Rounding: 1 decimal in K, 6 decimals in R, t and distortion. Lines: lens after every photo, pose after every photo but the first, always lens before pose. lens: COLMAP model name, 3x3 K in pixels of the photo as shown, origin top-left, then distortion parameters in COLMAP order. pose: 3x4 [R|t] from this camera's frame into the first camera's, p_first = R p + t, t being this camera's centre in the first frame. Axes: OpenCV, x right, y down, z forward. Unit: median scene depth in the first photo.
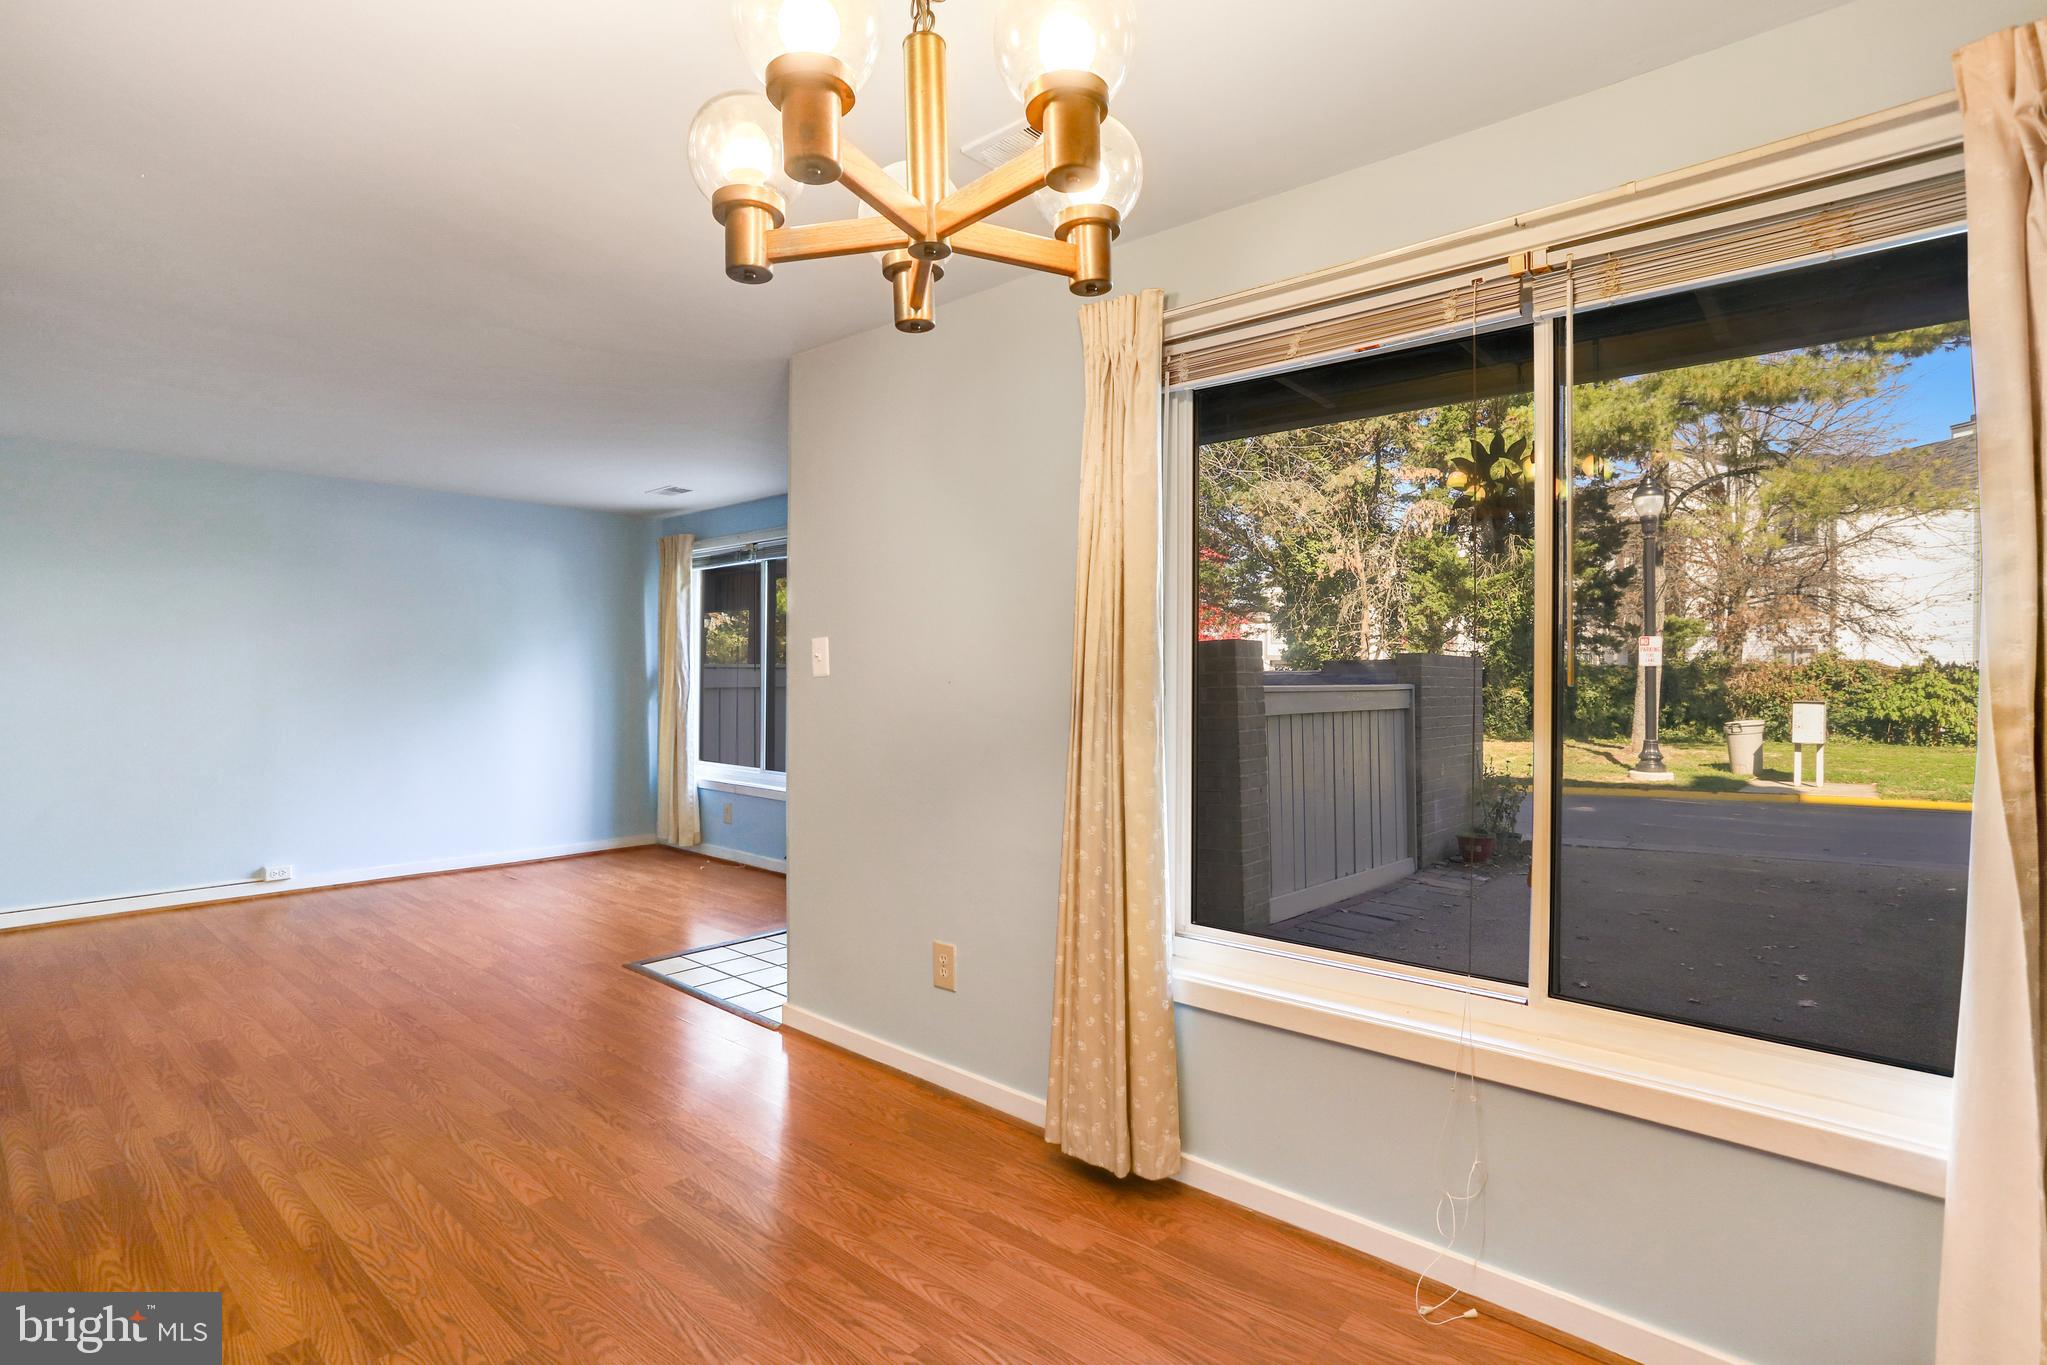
lens RADIAL K [[1017.7, 0, 1046.0], [0, 1017.7, 667.2], [0, 0, 1]] dist [-0.064654, 0.039788]
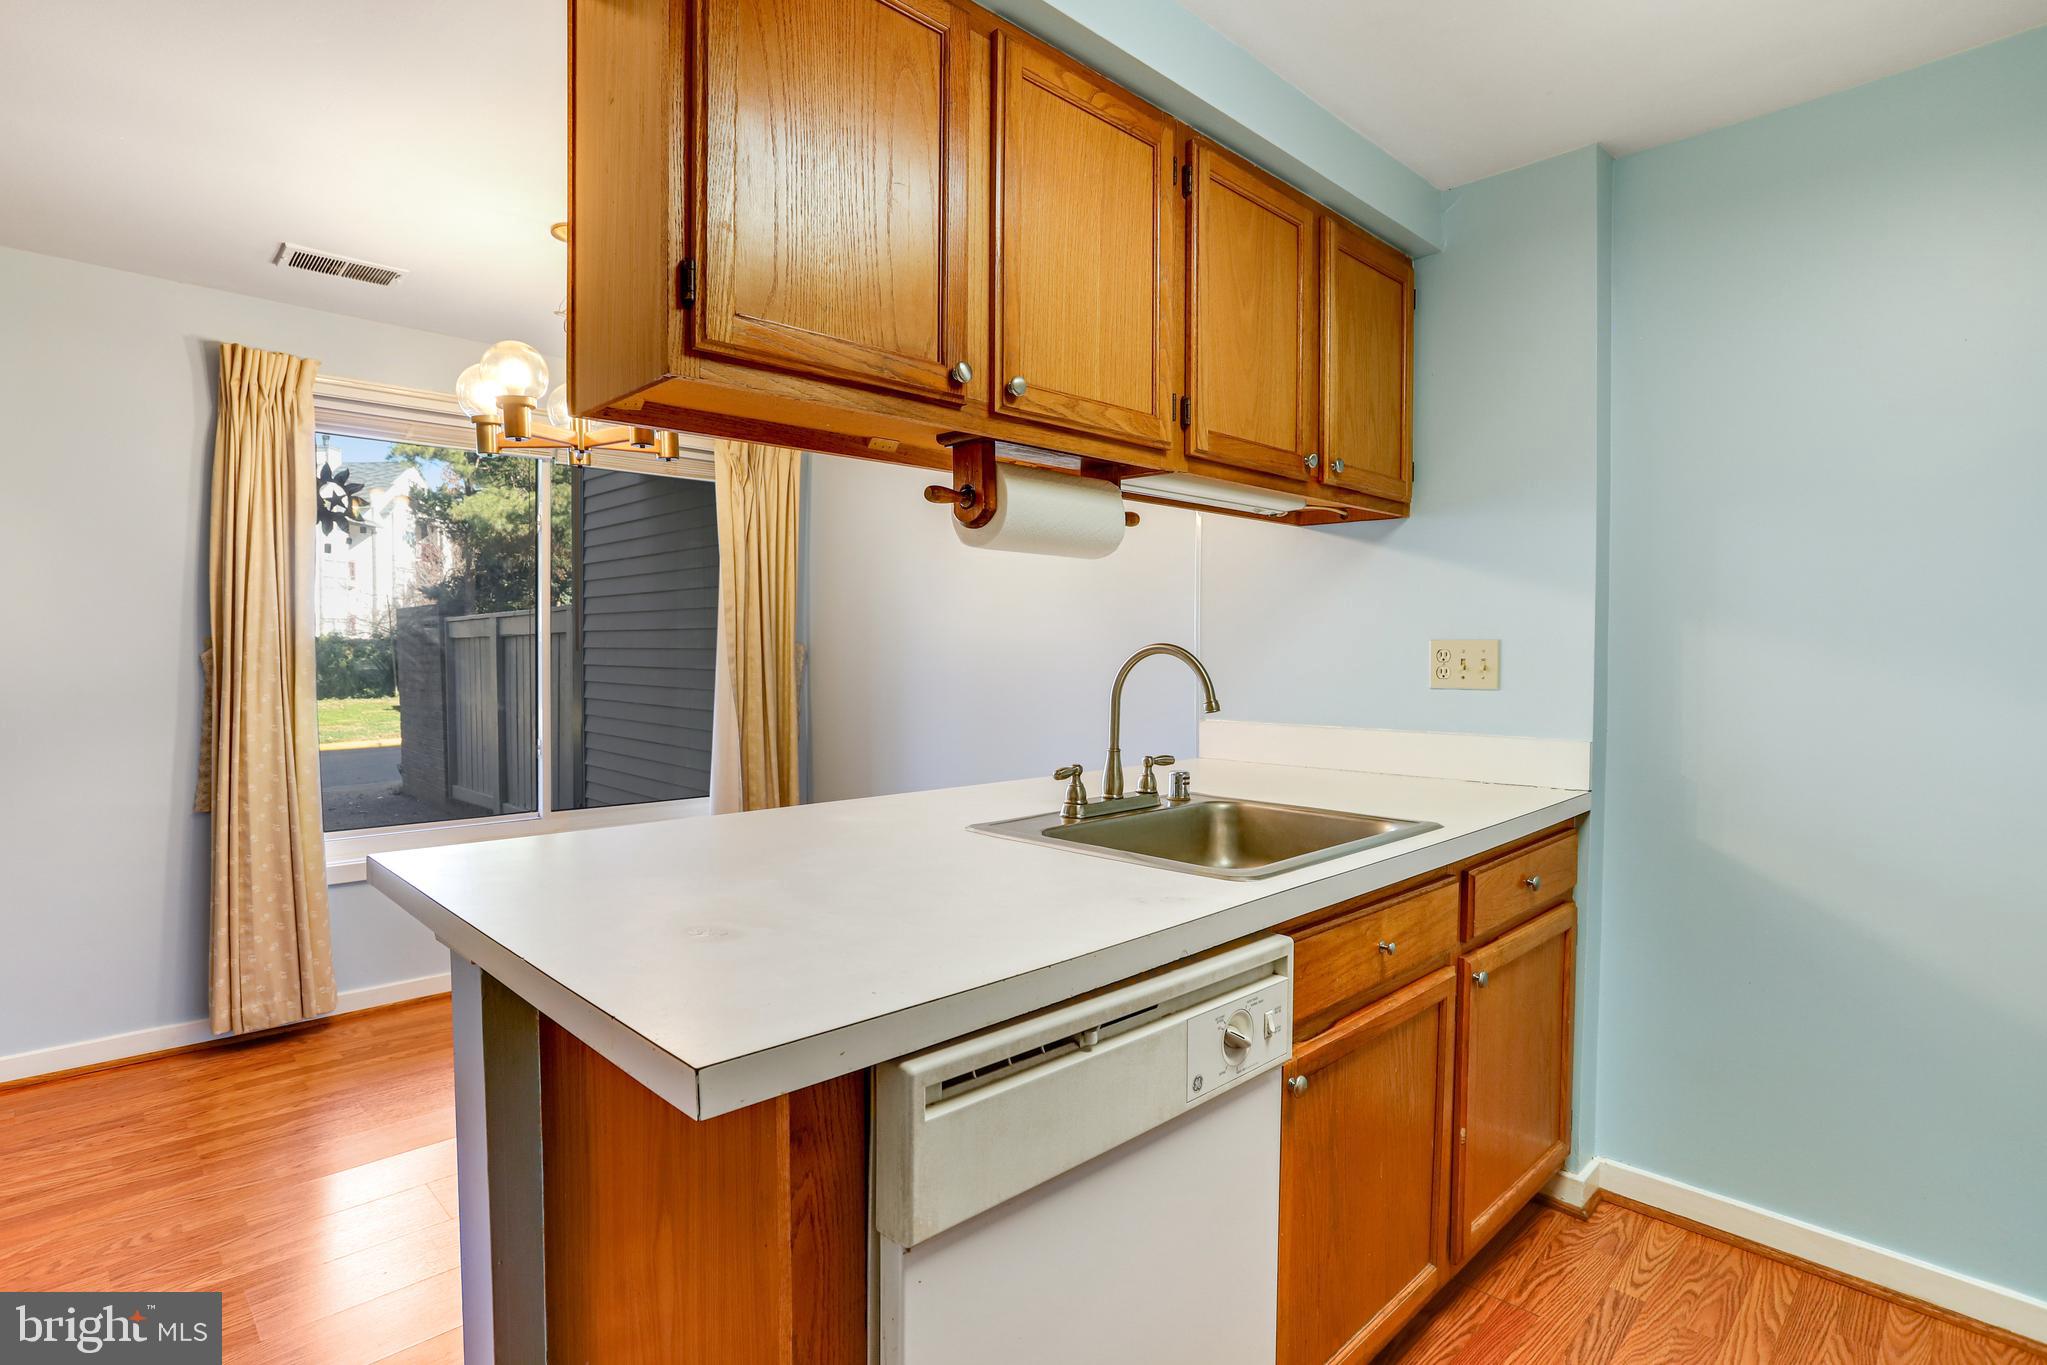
lens RADIAL K [[1017.7, 0, 1046.0], [0, 1017.7, 667.2], [0, 0, 1]] dist [-0.064654, 0.039788]
pose [[0.069383, -0.021506, 0.997358, -0.185489], [-0.012638, 0.999668, 0.022435, -0.000882], [-0.997510, -0.014162, 0.069089, -0.010999]]
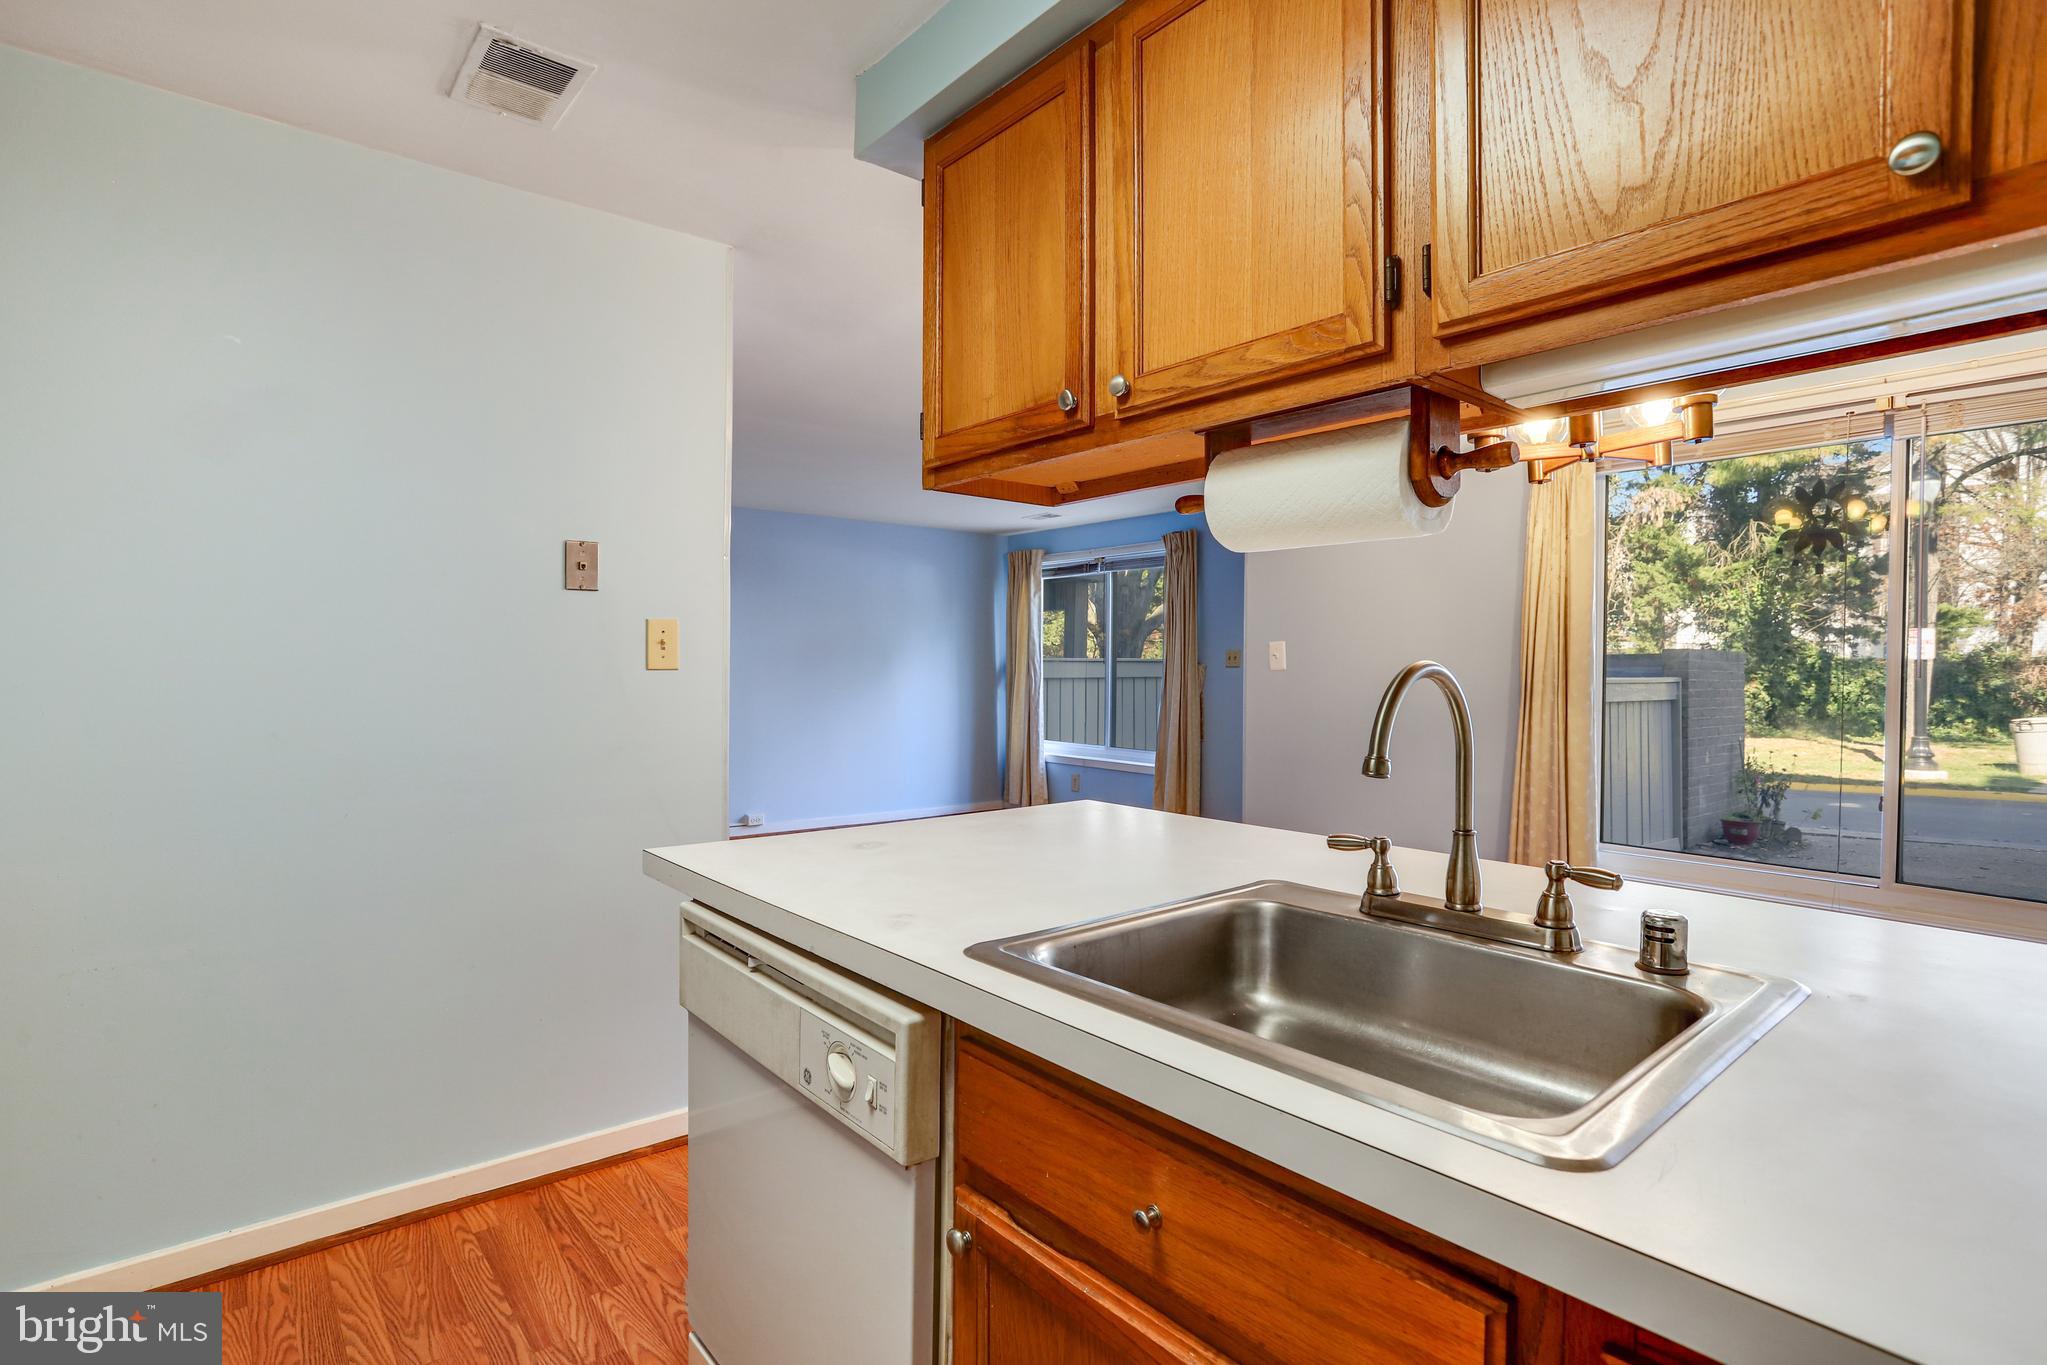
lens RADIAL K [[1044.3, 0, 1036.9], [0, 1044.3, 676.1], [0, 0, 1]] dist [-0.049225, 0.032675]
pose [[0.987402, 0.003340, -0.158194, -0.073098], [-0.000696, 0.999859, 0.016766, -0.001339], [0.158228, -0.016444, 0.987266, -0.100198]]
